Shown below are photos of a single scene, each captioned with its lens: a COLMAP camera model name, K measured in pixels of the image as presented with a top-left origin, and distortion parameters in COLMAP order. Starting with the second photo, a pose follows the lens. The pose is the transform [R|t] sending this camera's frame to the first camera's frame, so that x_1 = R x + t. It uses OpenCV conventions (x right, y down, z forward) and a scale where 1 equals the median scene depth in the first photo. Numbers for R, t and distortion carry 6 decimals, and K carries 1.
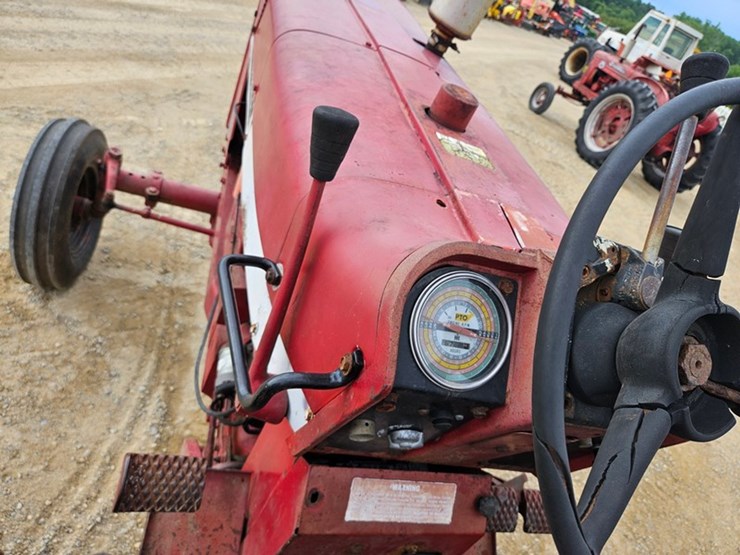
lens RADIAL K [[503.6, 0, 374.8], [0, 503.6, 277.2], [0, 0, 1]] dist [0.040798, -0.044612]
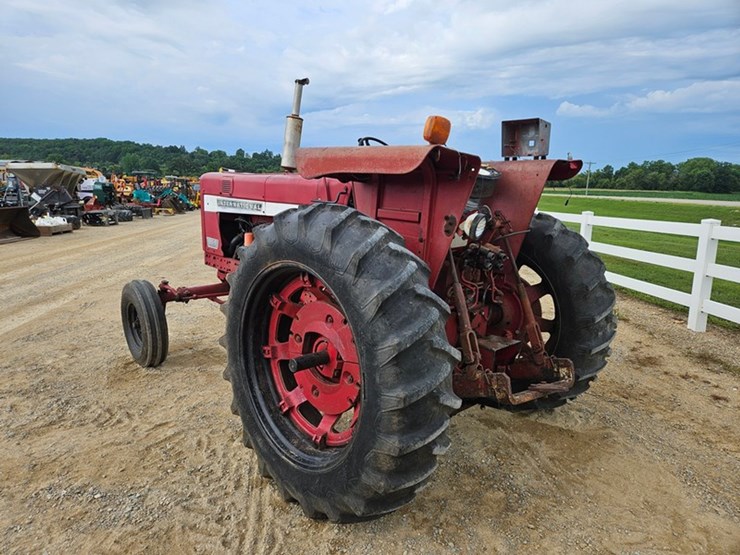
lens RADIAL K [[497.7, 0, 357.2], [0, 497.7, 275.0], [0, 0, 1]] dist [0.050140, -0.049802]
pose [[0.779925, -0.449885, 0.435110, -0.344535], [0.565146, 0.804953, -0.180723, 0.248300], [-0.268939, 0.386851, 0.882054, -0.469069]]
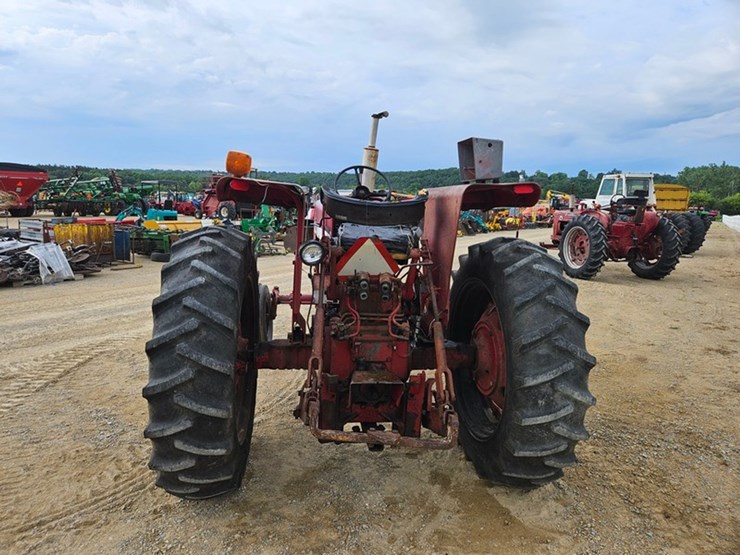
lens RADIAL K [[491.7, 0, 360.0], [0, 491.7, 271.2], [0, 0, 1]] dist [0.075595, -0.067762]
pose [[0.927373, -0.358201, -0.108039, 0.087093], [0.262046, 0.827968, -0.495782, 0.471765], [0.267043, 0.431464, 0.861700, -0.495576]]
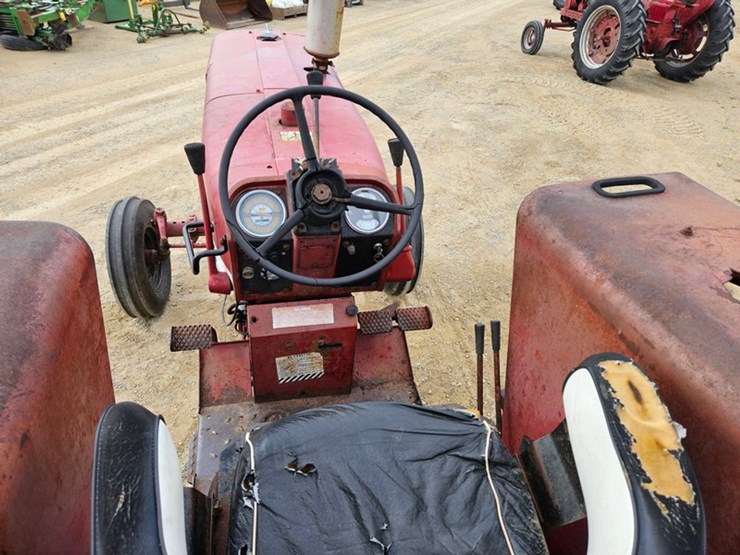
lens RADIAL K [[491.7, 0, 360.0], [0, 491.7, 271.2], [0, 0, 1]] dist [0.075595, -0.067762]
pose [[0.938457, -0.297524, -0.175435, 0.096124], [0.295923, 0.954539, -0.035840, 0.059910], [0.178122, -0.018281, 0.983839, -0.126218]]
